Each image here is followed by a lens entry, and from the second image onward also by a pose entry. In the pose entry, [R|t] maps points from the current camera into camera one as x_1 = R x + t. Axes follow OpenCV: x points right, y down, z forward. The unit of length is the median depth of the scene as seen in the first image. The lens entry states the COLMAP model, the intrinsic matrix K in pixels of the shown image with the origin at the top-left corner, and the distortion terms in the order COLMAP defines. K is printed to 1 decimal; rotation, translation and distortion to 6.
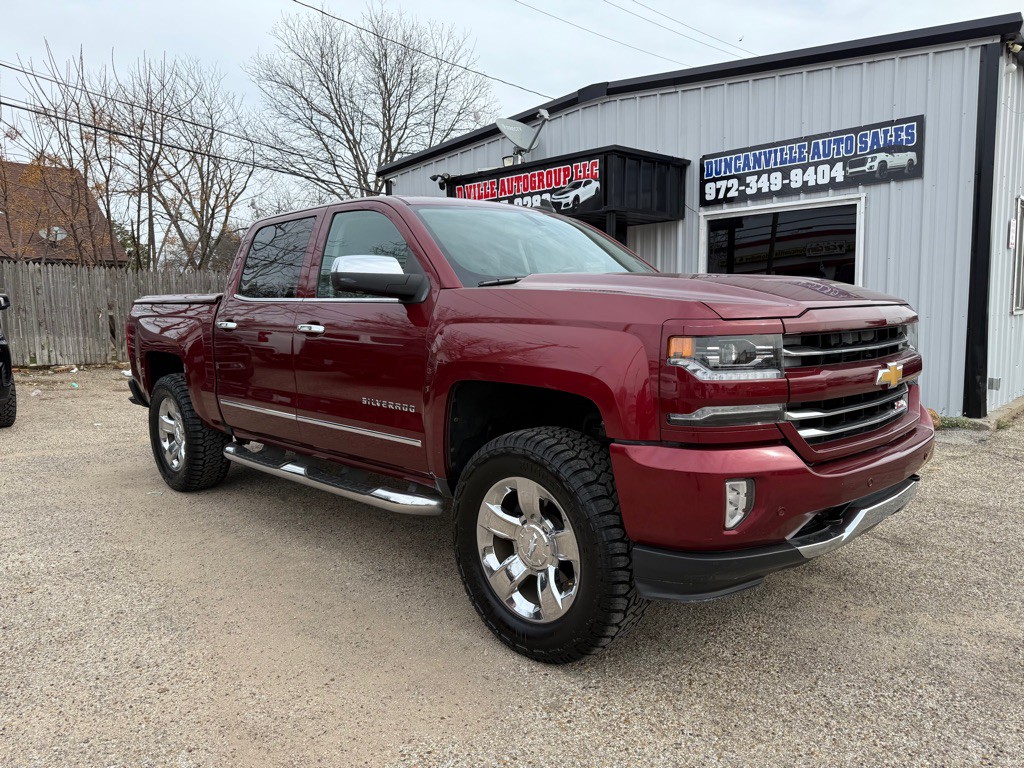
lens RADIAL K [[719.3, 0, 510.0], [0, 719.3, 394.7], [0, 0, 1]] dist [0.041896, -0.050545]
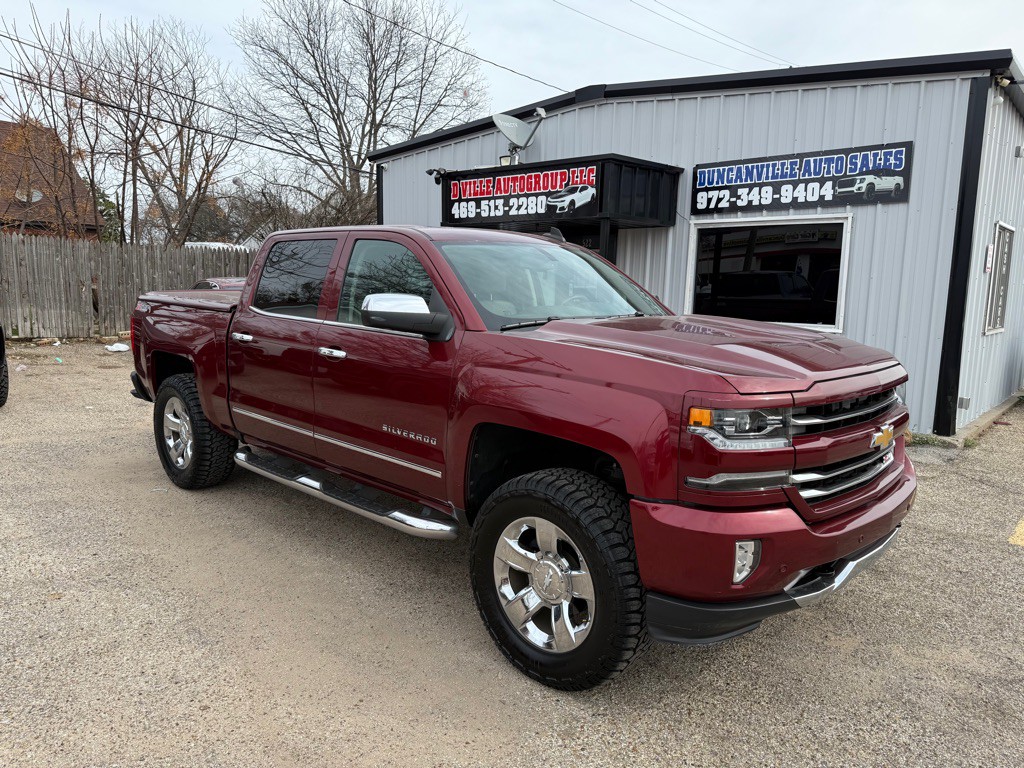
lens RADIAL K [[719.3, 0, 503.5], [0, 719.3, 393.3], [0, 0, 1]] dist [0.041896, -0.050545]
pose [[0.998827, 0.037057, 0.031162, -0.030291], [-0.038101, 0.998709, 0.033582, -0.040018], [-0.029877, -0.034730, 0.998950, -0.026407]]
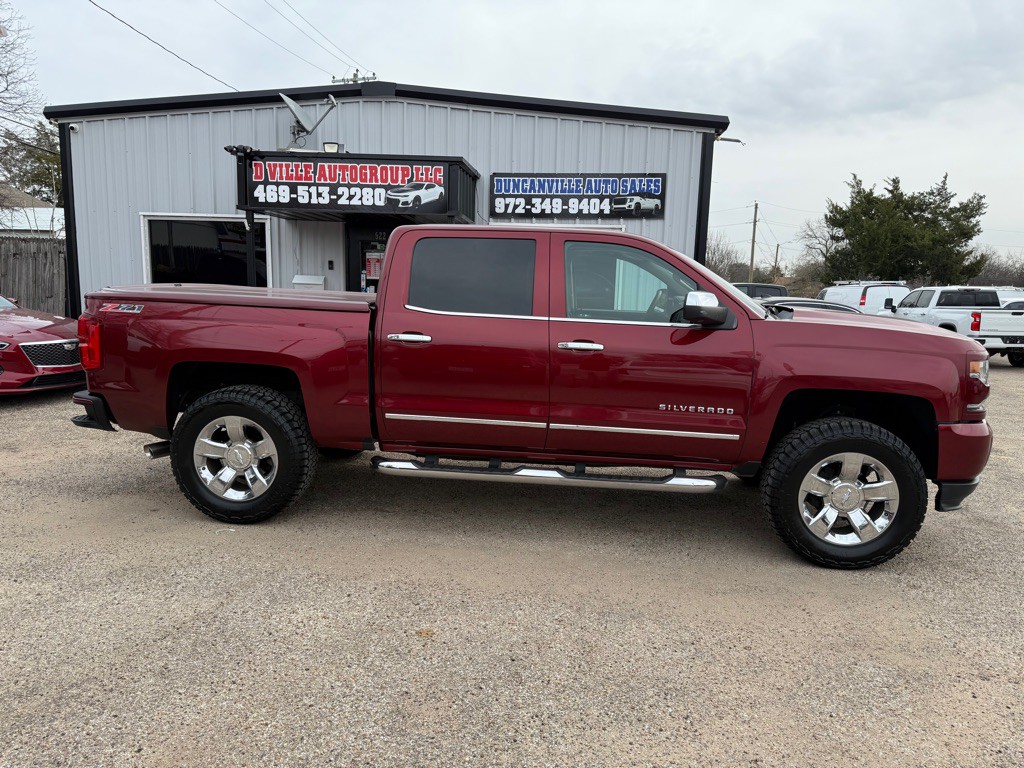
lens RADIAL K [[719.3, 0, 517.2], [0, 719.3, 401.2], [0, 0, 1]] dist [0.041896, -0.050545]
pose [[0.768612, -0.057887, 0.637090, -0.556894], [0.029724, 0.998054, 0.054824, -0.036029], [-0.639024, -0.023201, 0.768837, 0.105807]]
